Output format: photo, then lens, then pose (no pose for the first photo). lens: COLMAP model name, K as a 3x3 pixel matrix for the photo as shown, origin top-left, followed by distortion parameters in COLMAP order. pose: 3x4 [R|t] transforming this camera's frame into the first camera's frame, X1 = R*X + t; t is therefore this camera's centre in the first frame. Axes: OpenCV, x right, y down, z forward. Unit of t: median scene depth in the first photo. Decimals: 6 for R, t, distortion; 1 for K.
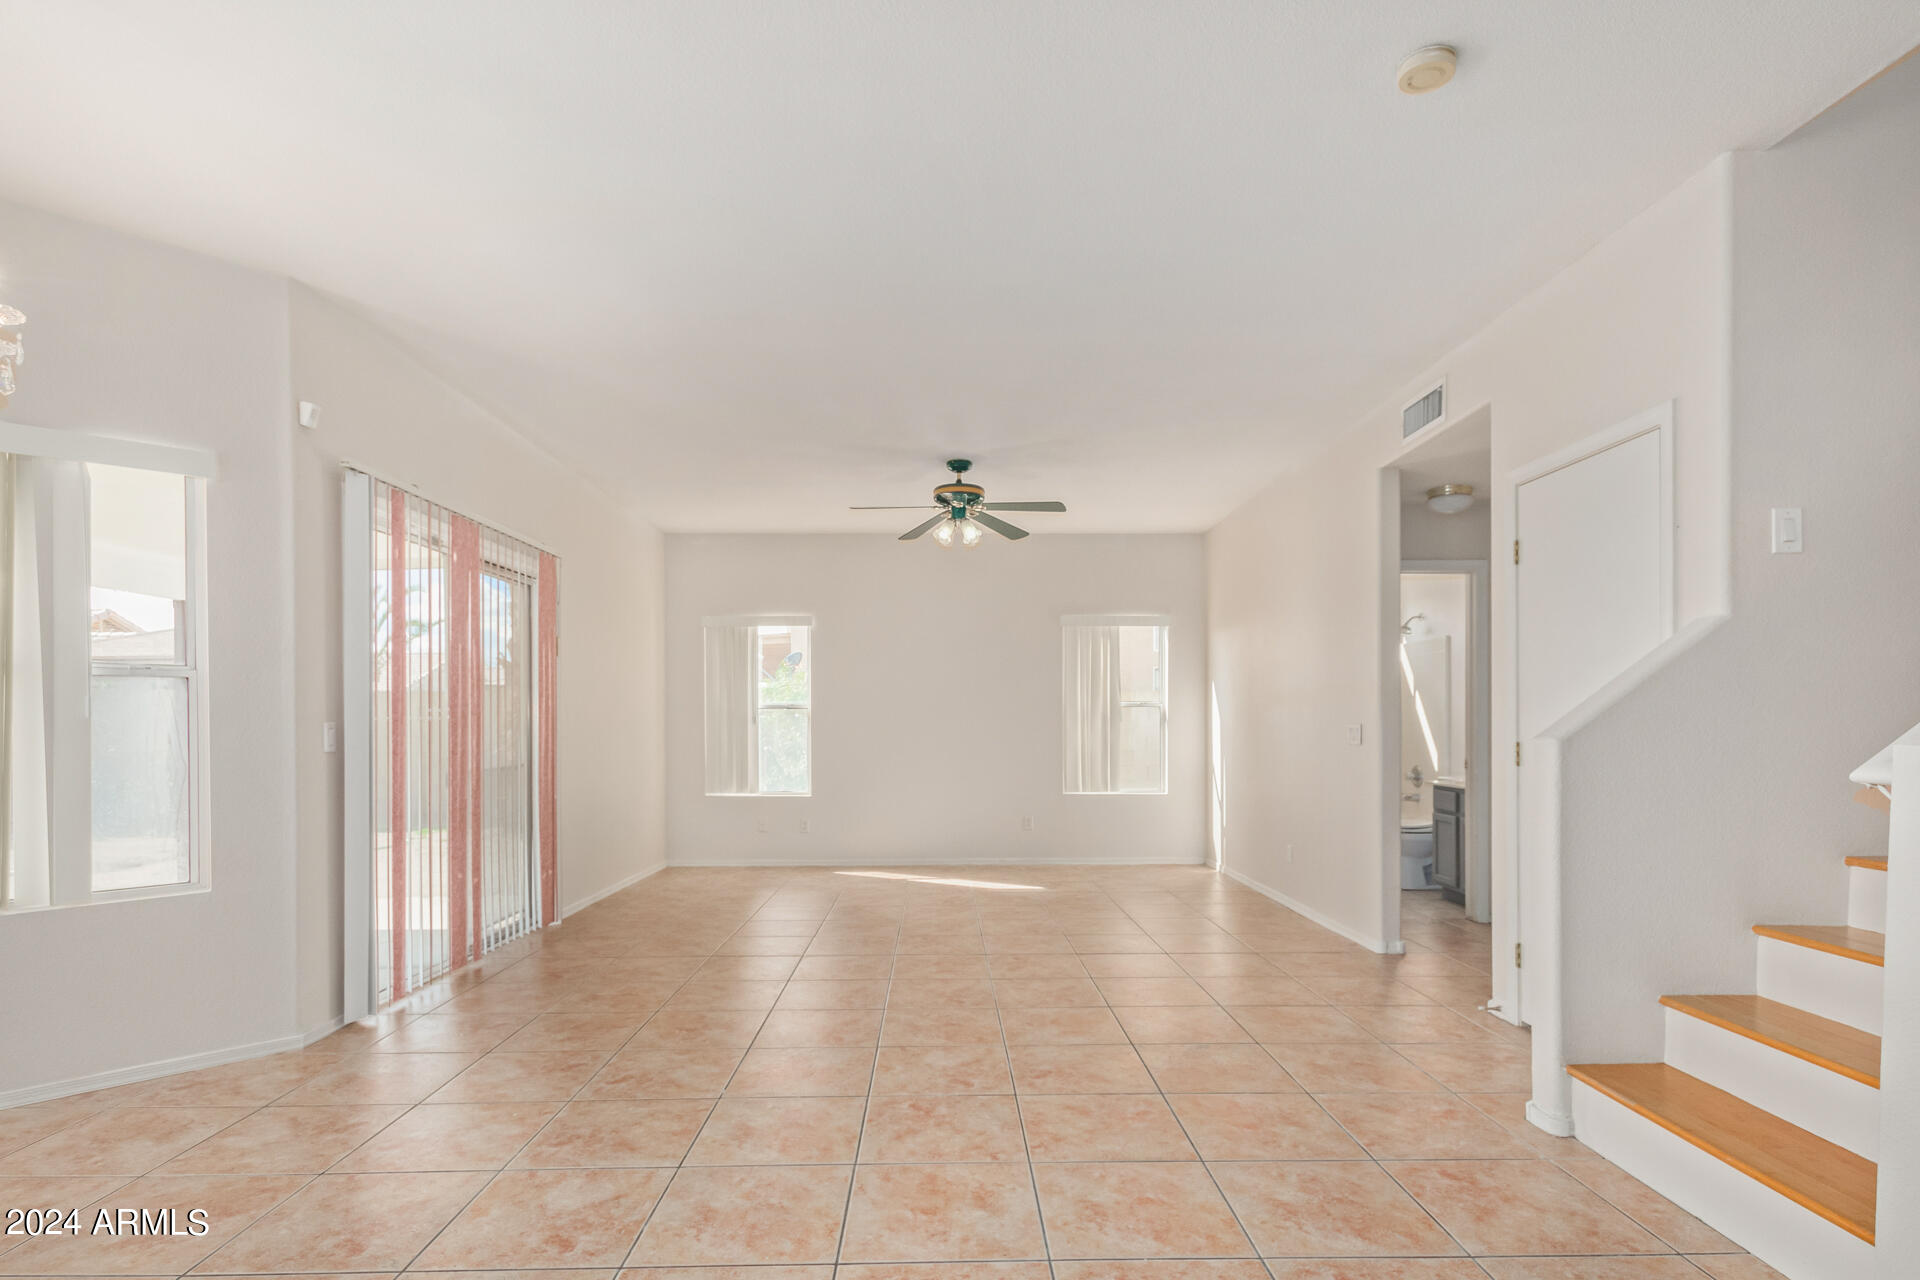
lens RADIAL K [[945.3, 0, 968.3], [0, 945.3, 726.4], [0, 0, 1]] dist [0.011240, -0.003419]
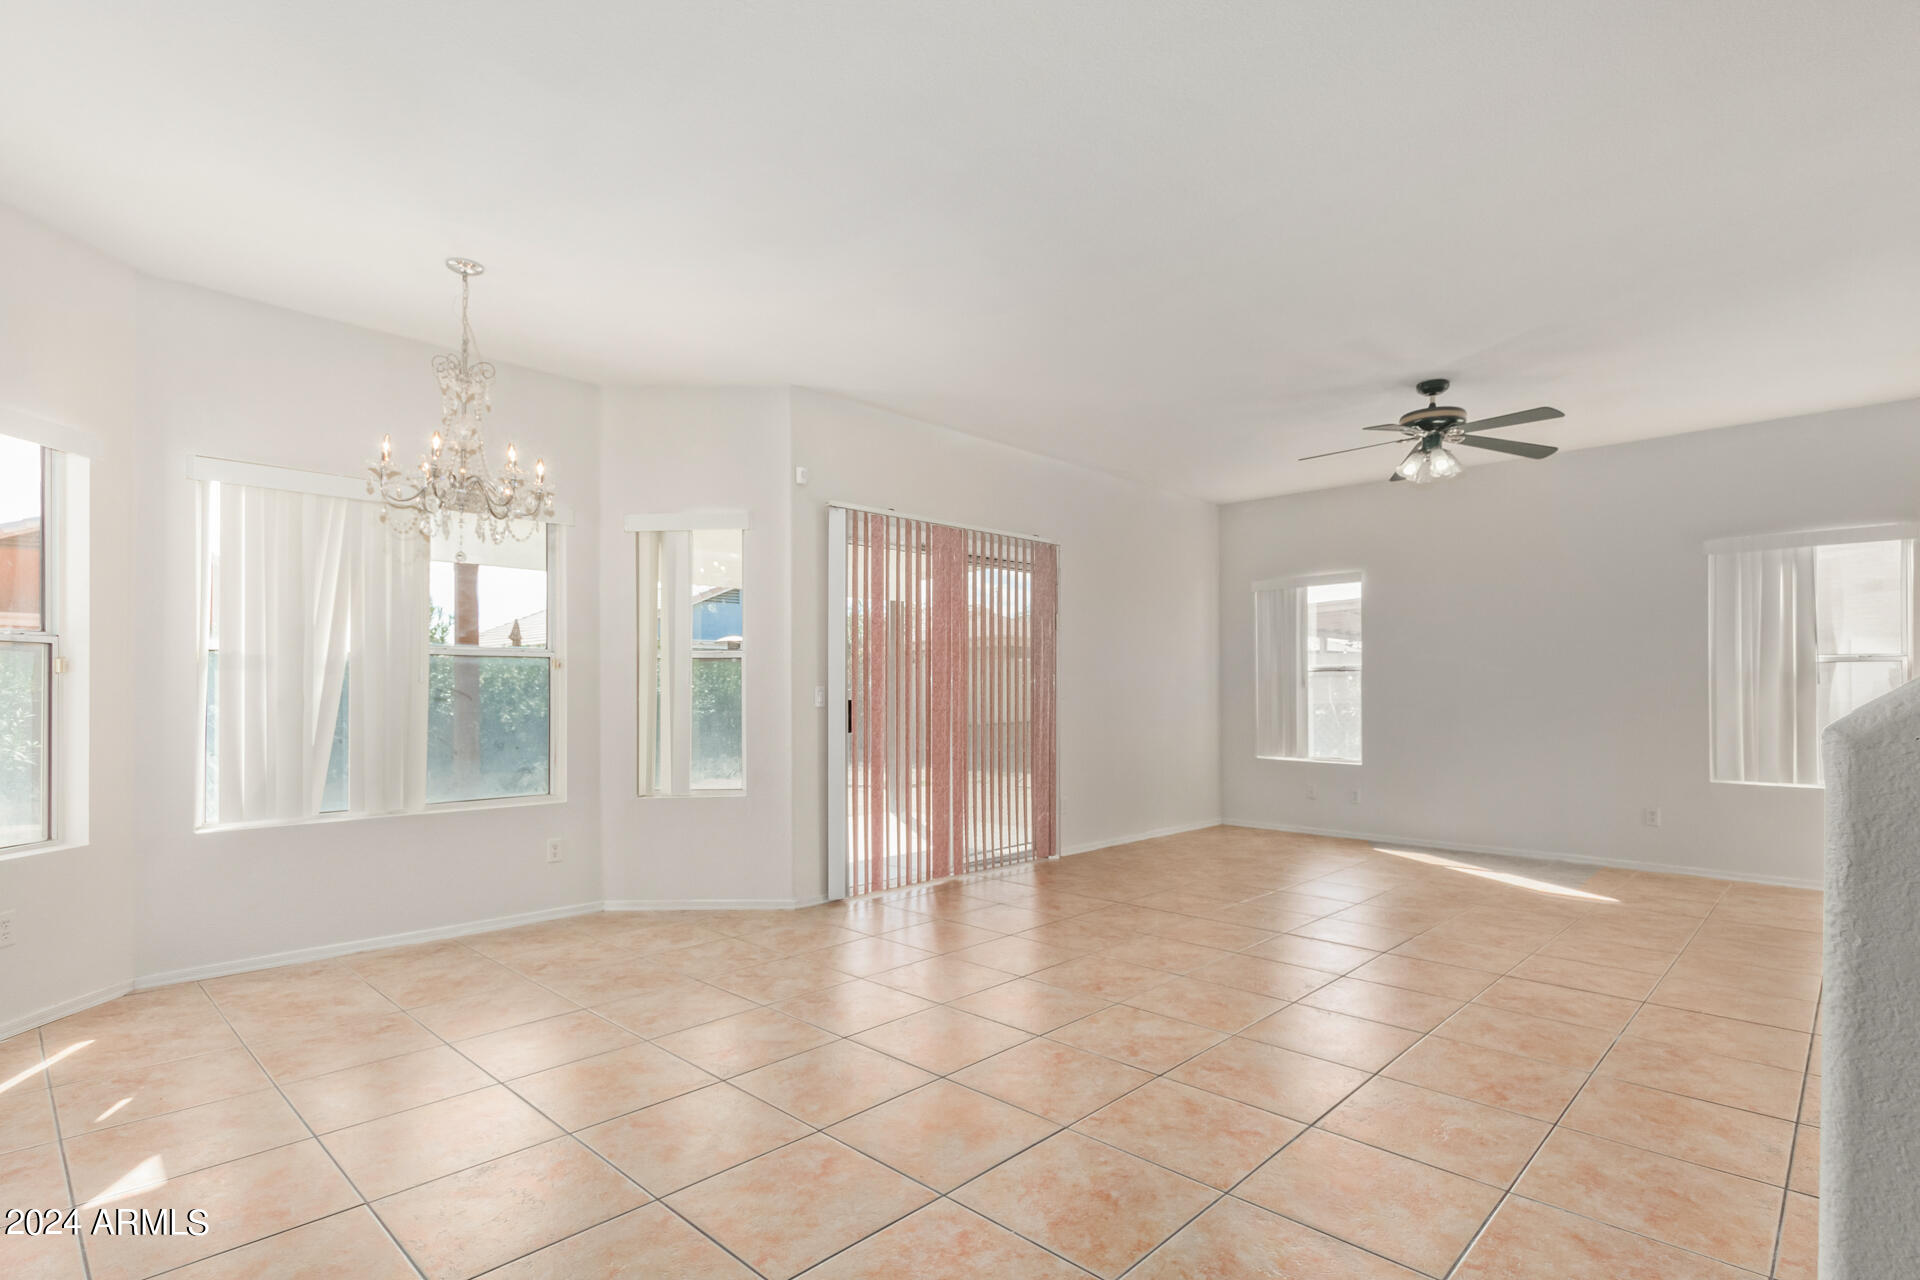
lens RADIAL K [[945.3, 0, 975.8], [0, 945.3, 681.3], [0, 0, 1]] dist [0.011240, -0.003419]
pose [[0.707315, -0.004740, -0.706883, 0.305083], [-0.001379, 0.999966, -0.008086, -0.000291], [0.706898, 0.006695, 0.707284, 0.097237]]
